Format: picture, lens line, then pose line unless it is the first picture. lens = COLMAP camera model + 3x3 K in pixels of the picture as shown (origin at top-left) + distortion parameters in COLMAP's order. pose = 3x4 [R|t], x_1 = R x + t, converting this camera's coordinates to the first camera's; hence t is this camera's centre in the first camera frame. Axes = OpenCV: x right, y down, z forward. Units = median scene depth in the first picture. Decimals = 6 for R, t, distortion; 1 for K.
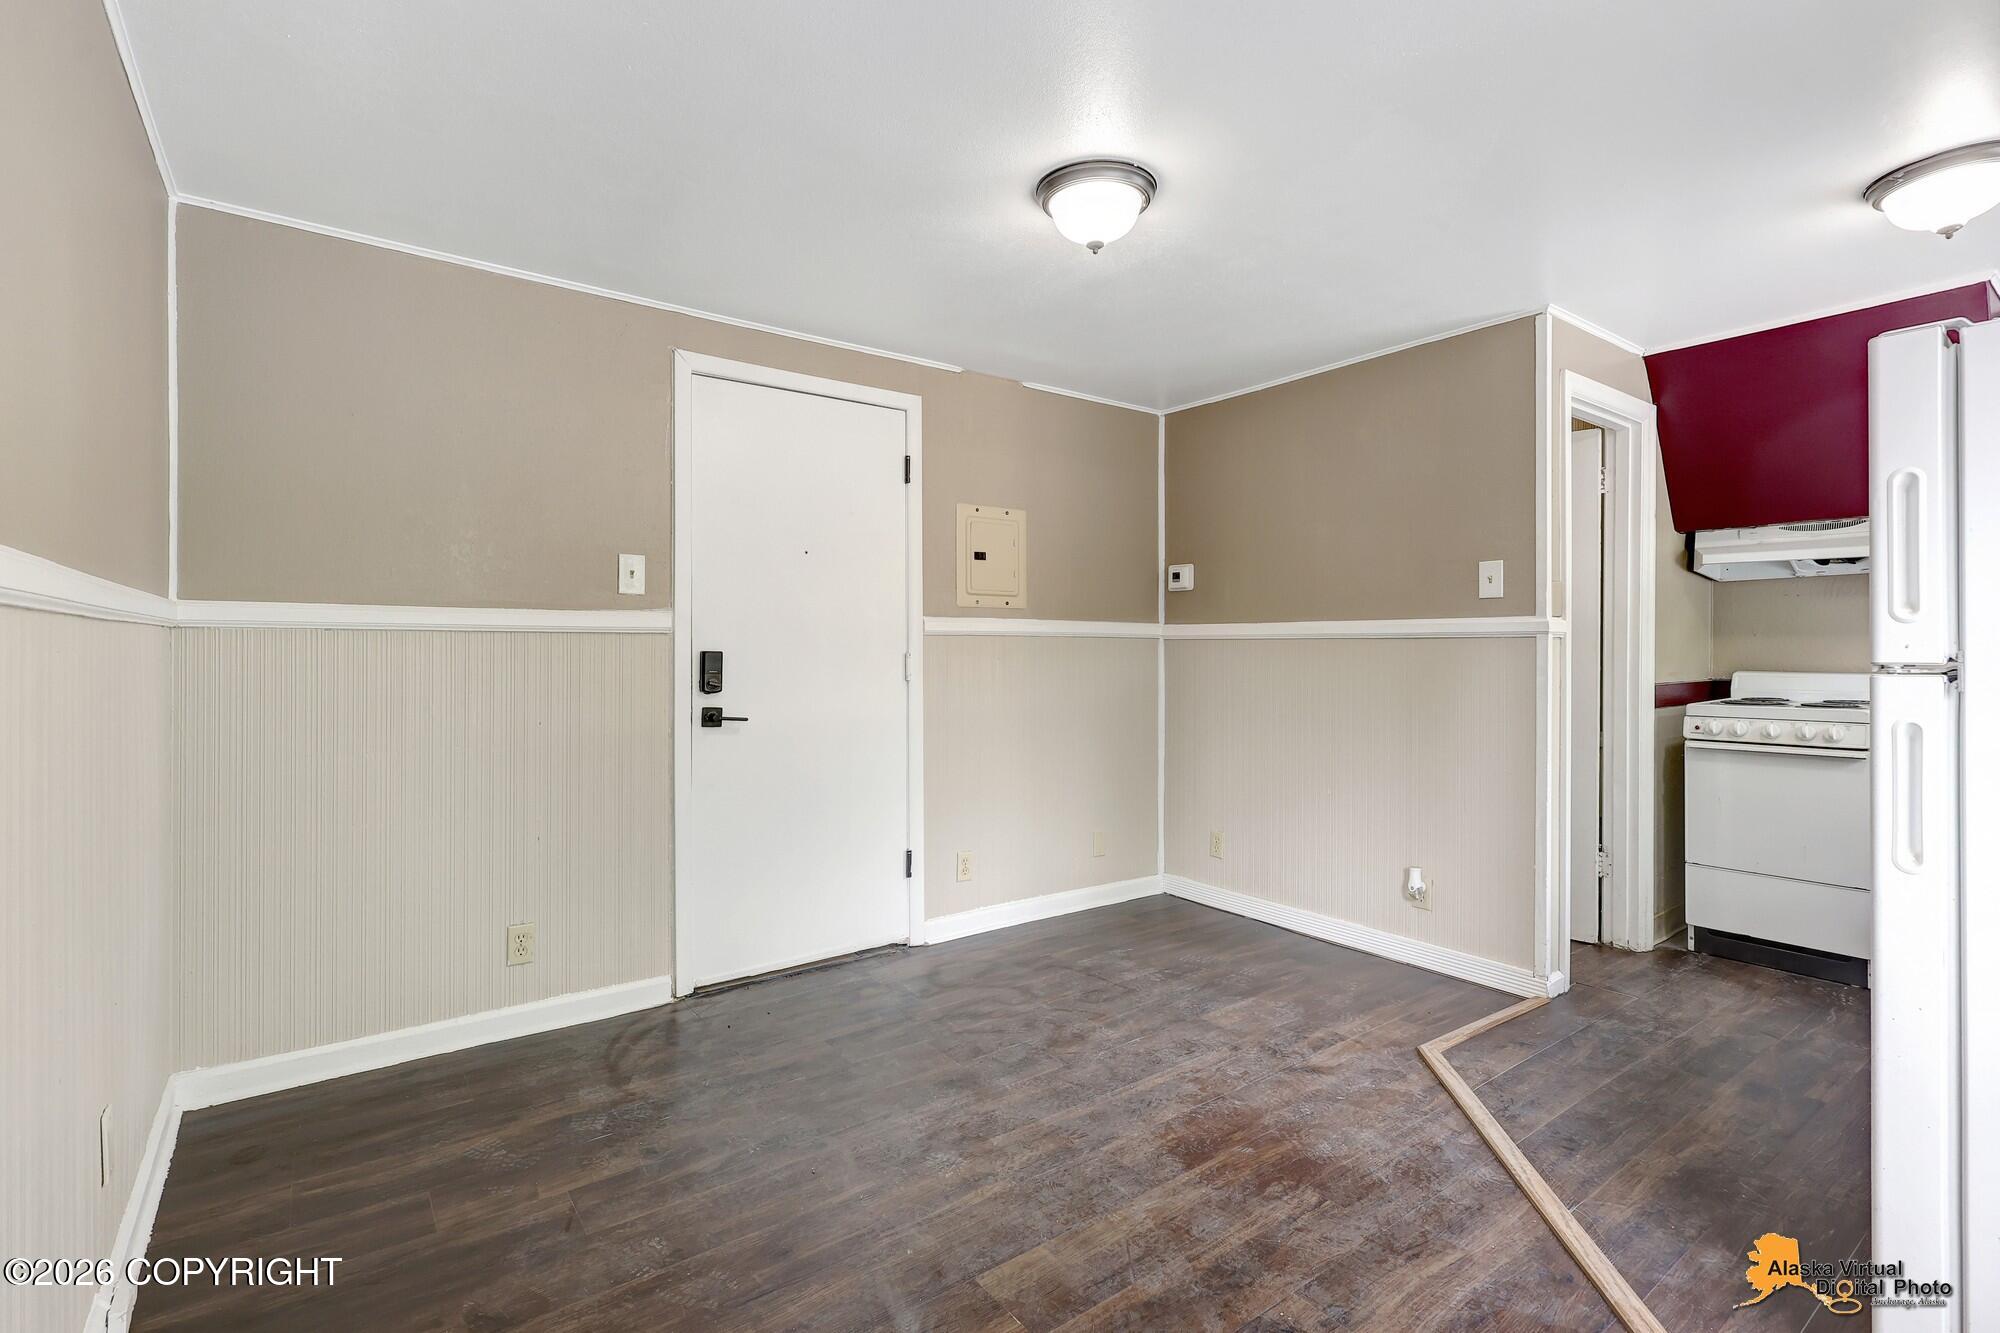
lens RADIAL K [[926.0, 0, 987.4], [0, 926.0, 661.8], [0, 0, 1]] dist [-0.003549, -0.000127]
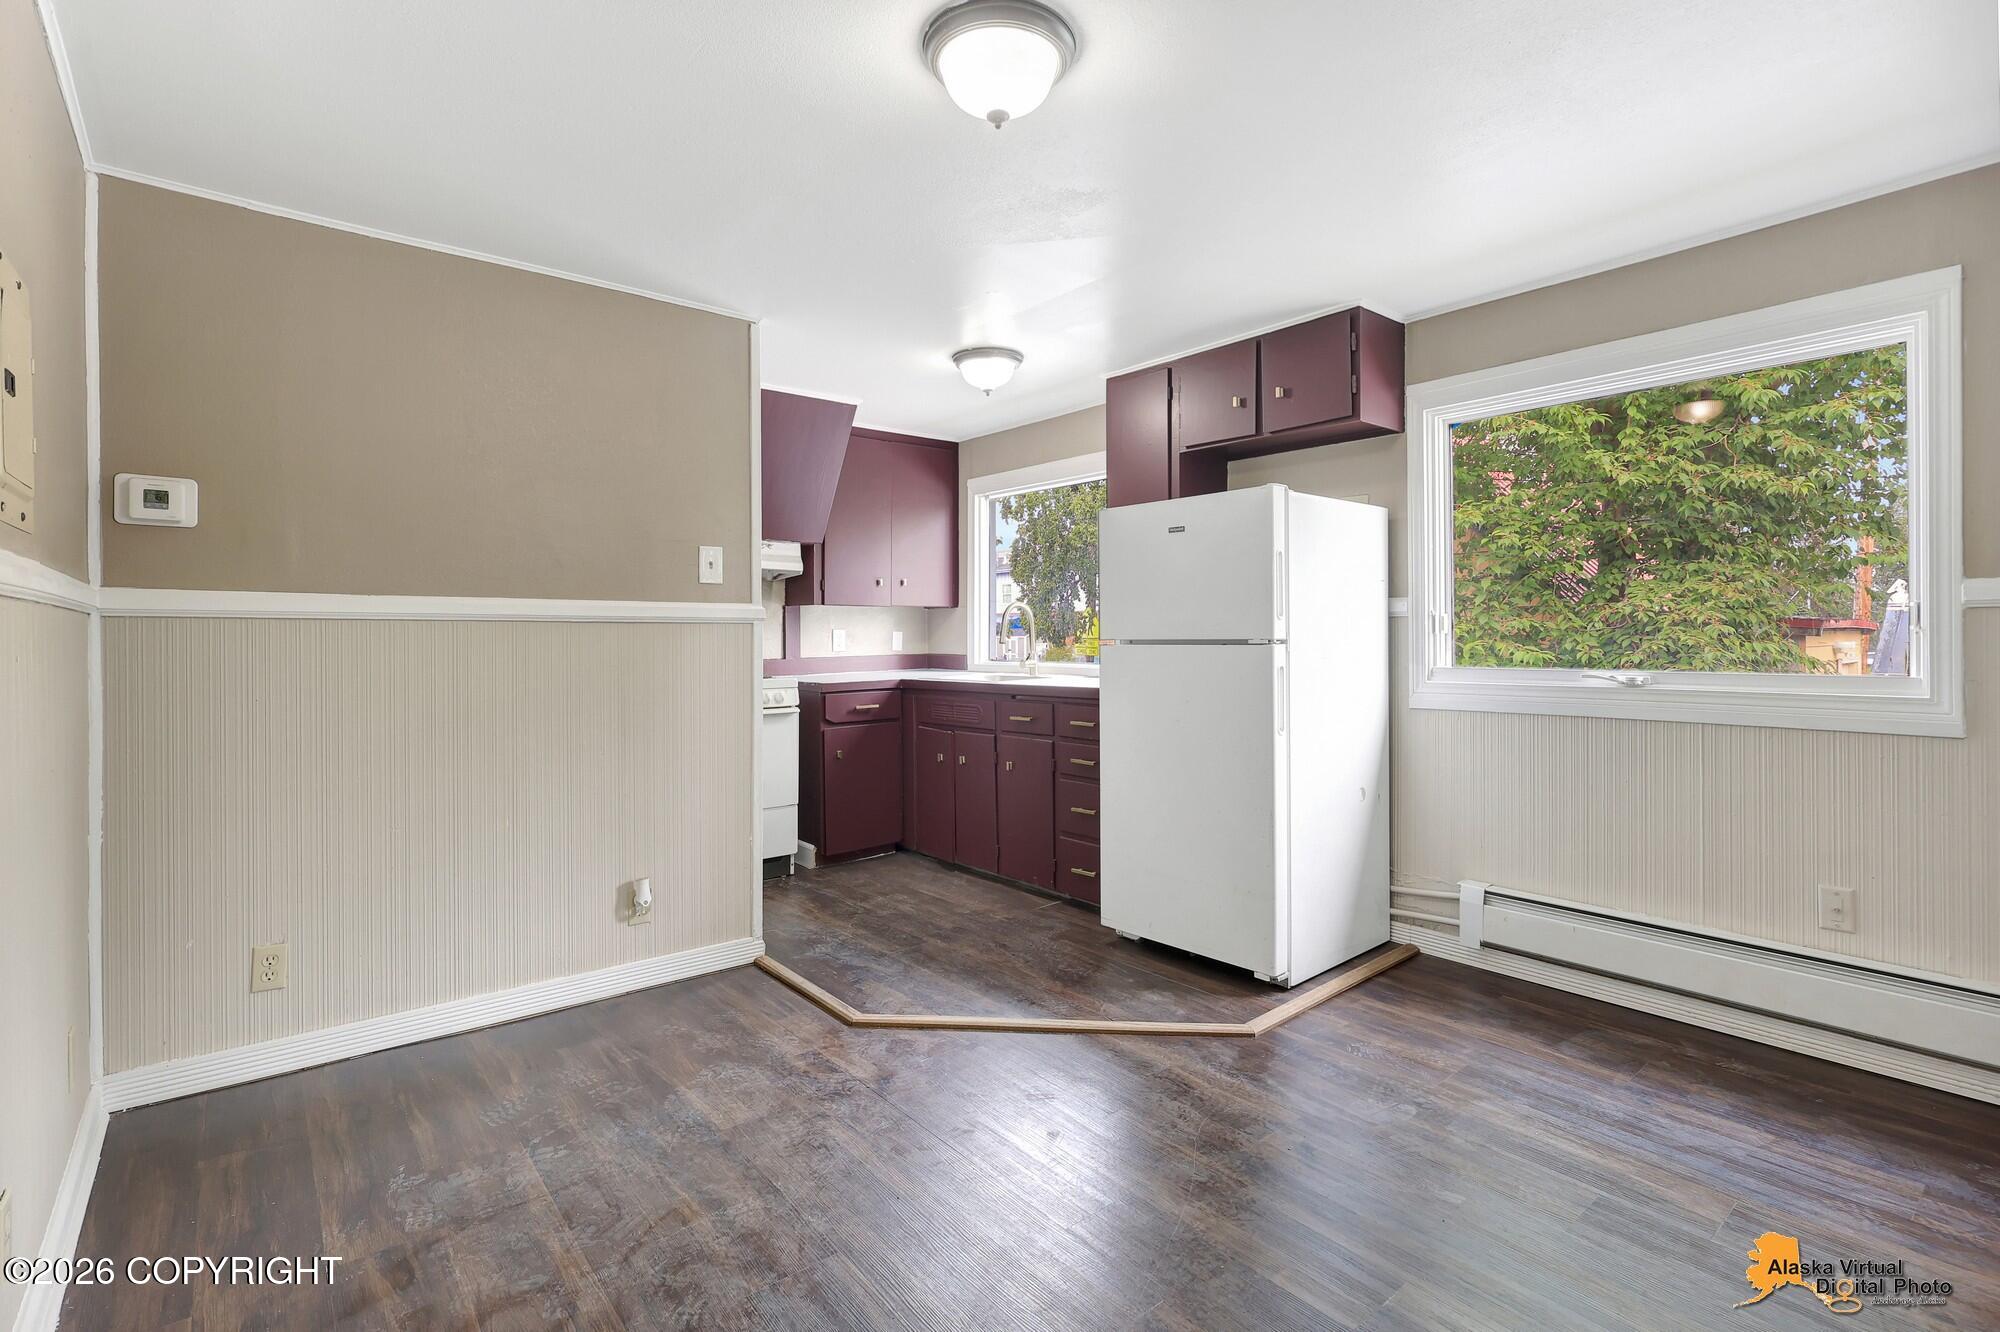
lens RADIAL K [[932.8, 0, 1000.7], [0, 932.8, 627.3], [0, 0, 1]] dist [-0.000900, -0.000050]
pose [[-0.063973, 0.009373, 0.997908, -0.549050], [0.014796, 0.999855, -0.008442, -0.009419], [-0.997842, 0.014225, -0.064102, 0.841476]]
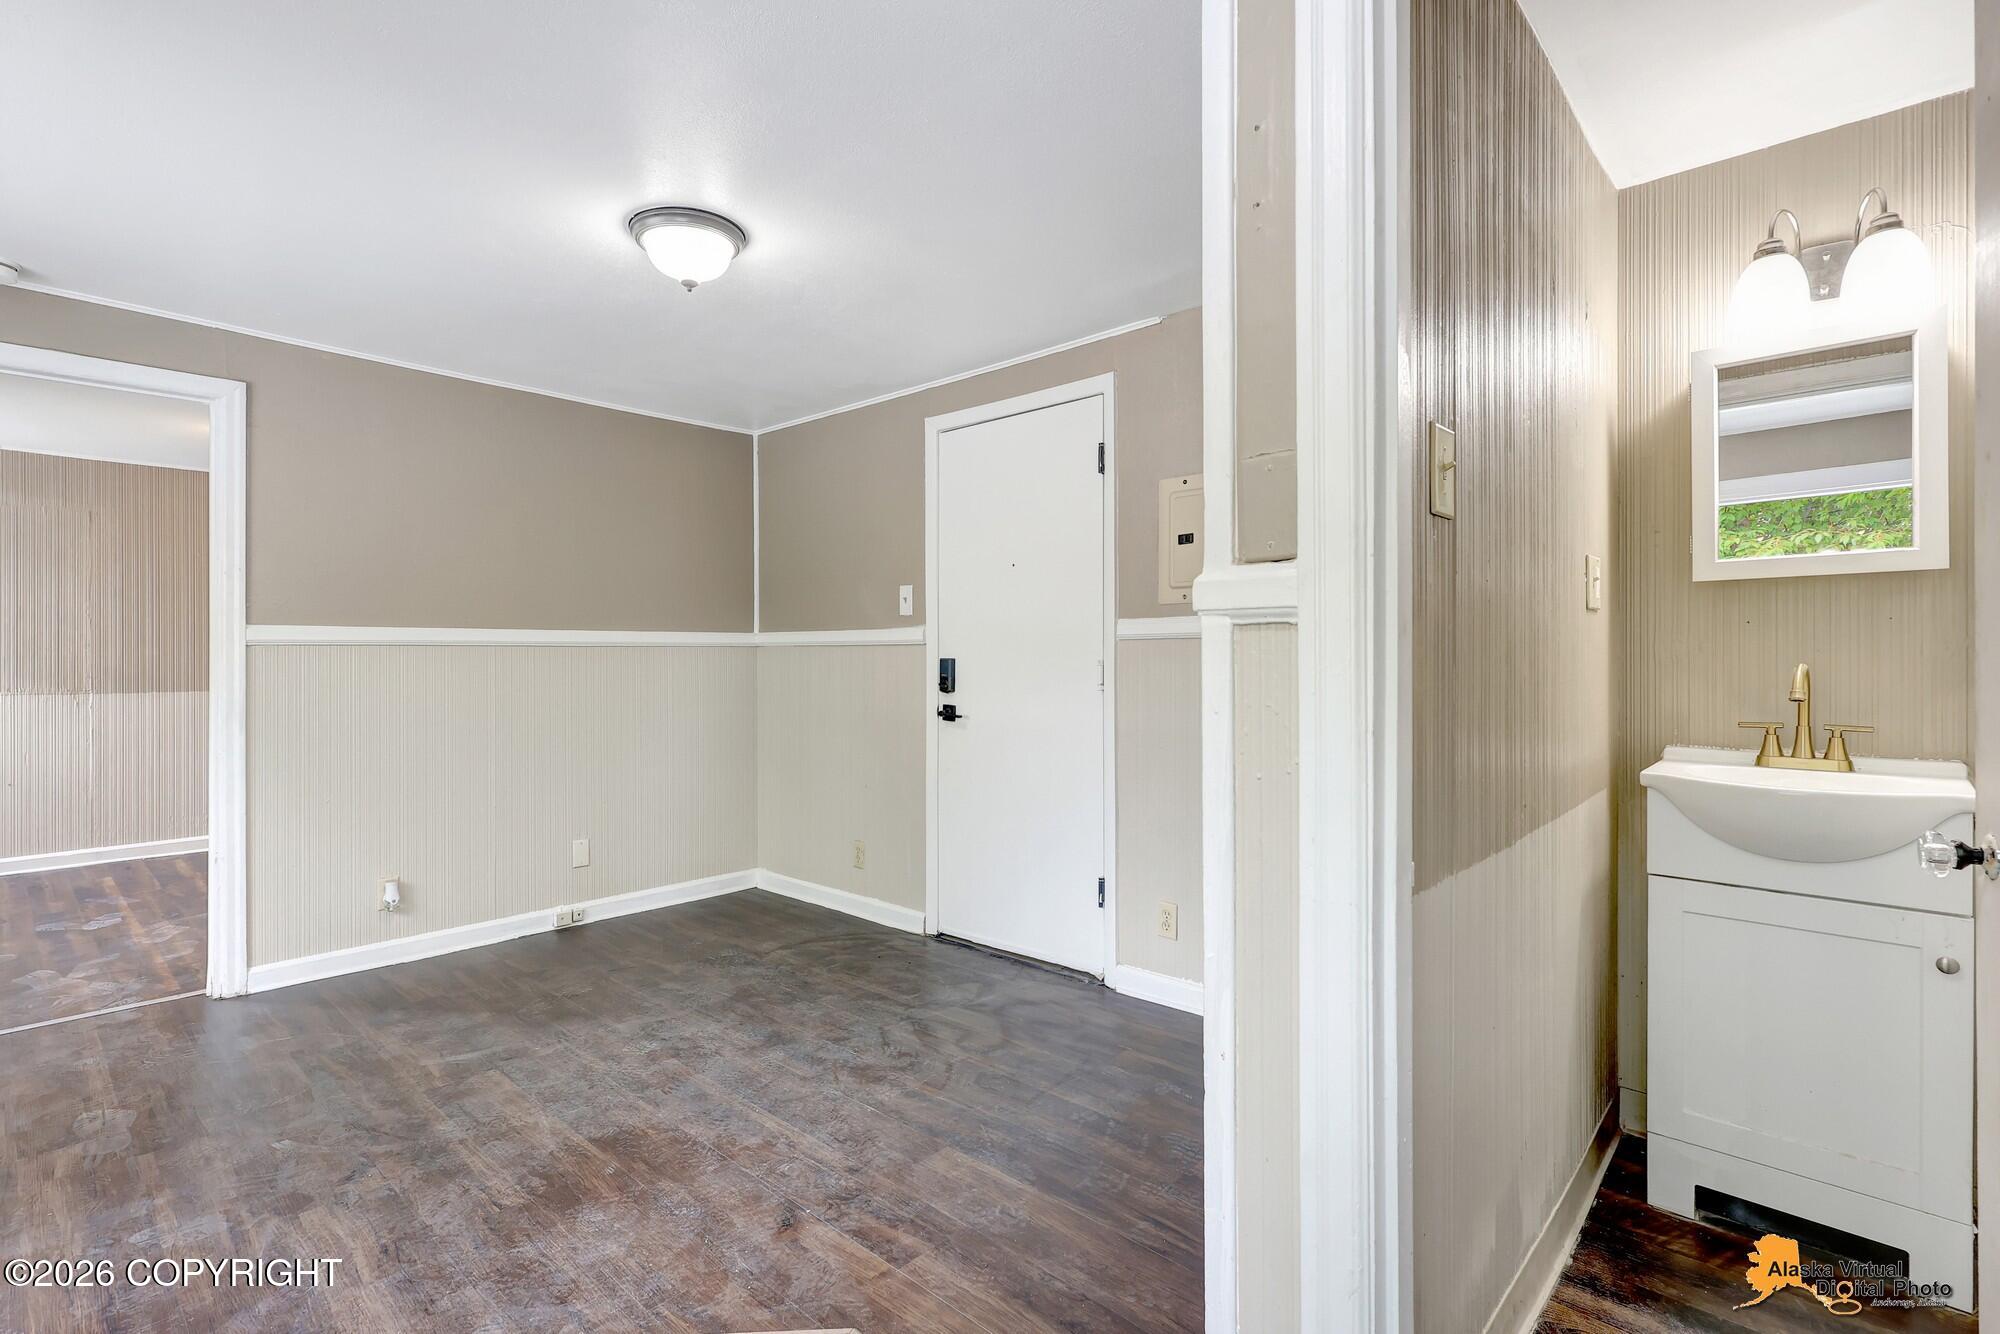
lens RADIAL K [[926.0, 0, 987.4], [0, 926.0, 662.3], [0, 0, 1]] dist [-0.003549, -0.000127]
pose [[0.193978, 0.005211, -0.980992, 0.995283], [-0.009052, 0.999953, 0.003522, -0.012087], [0.980964, 0.008197, 0.194016, 0.906472]]
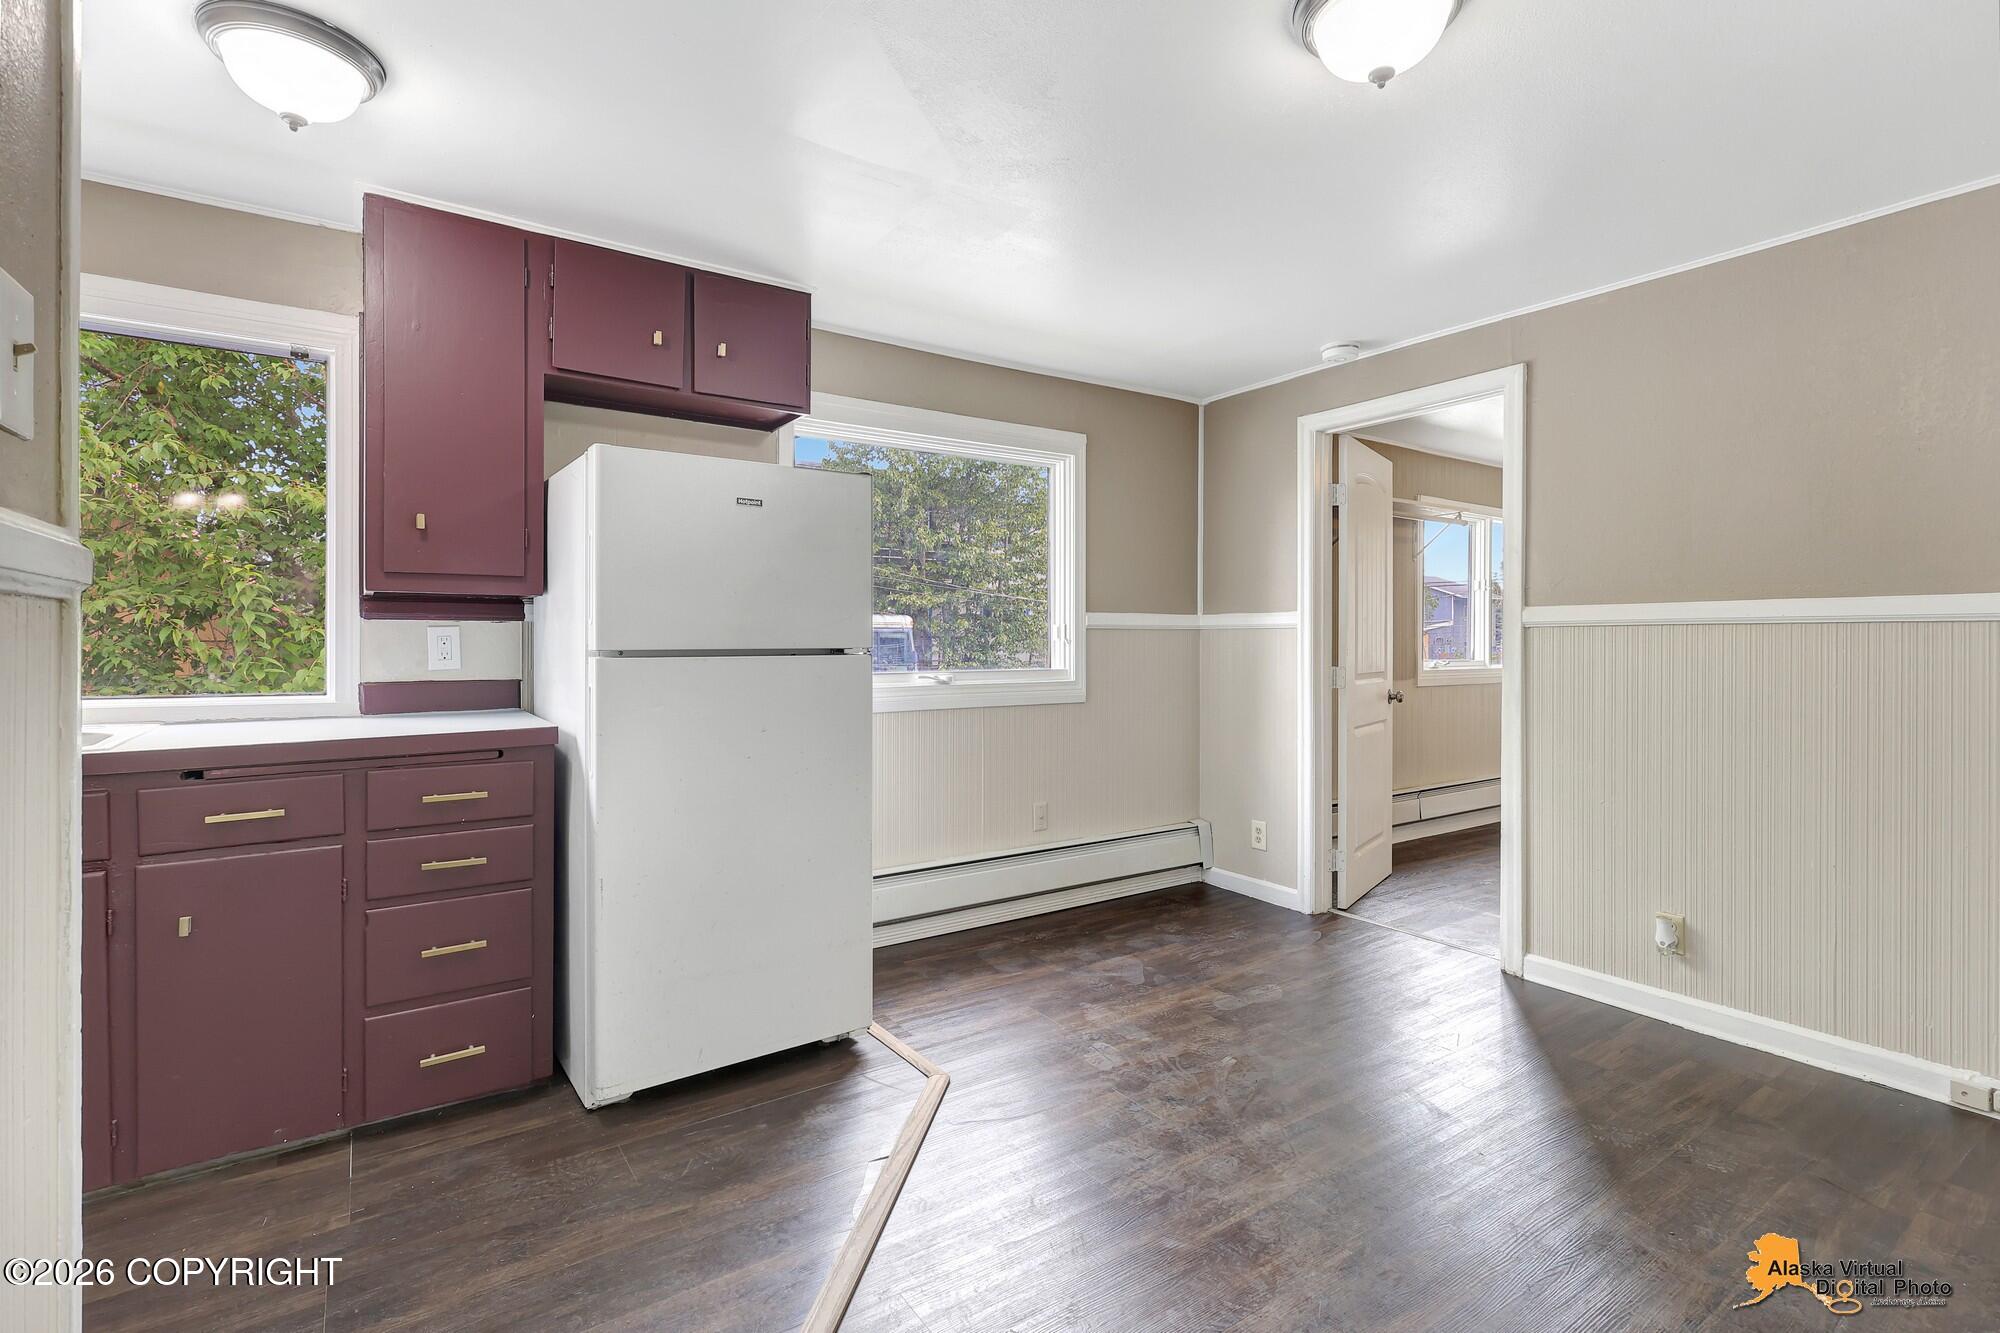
lens RADIAL K [[920.6, 0, 992.4], [0, 920.6, 640.5], [0, 0, 1]] dist [-0.000898, -0.000156]
pose [[-0.999298, 0.000849, 0.037450, 0.310798], [0.001220, 0.999950, 0.009876, -0.016731], [-0.037440, 0.009915, -0.999250, 1.382195]]
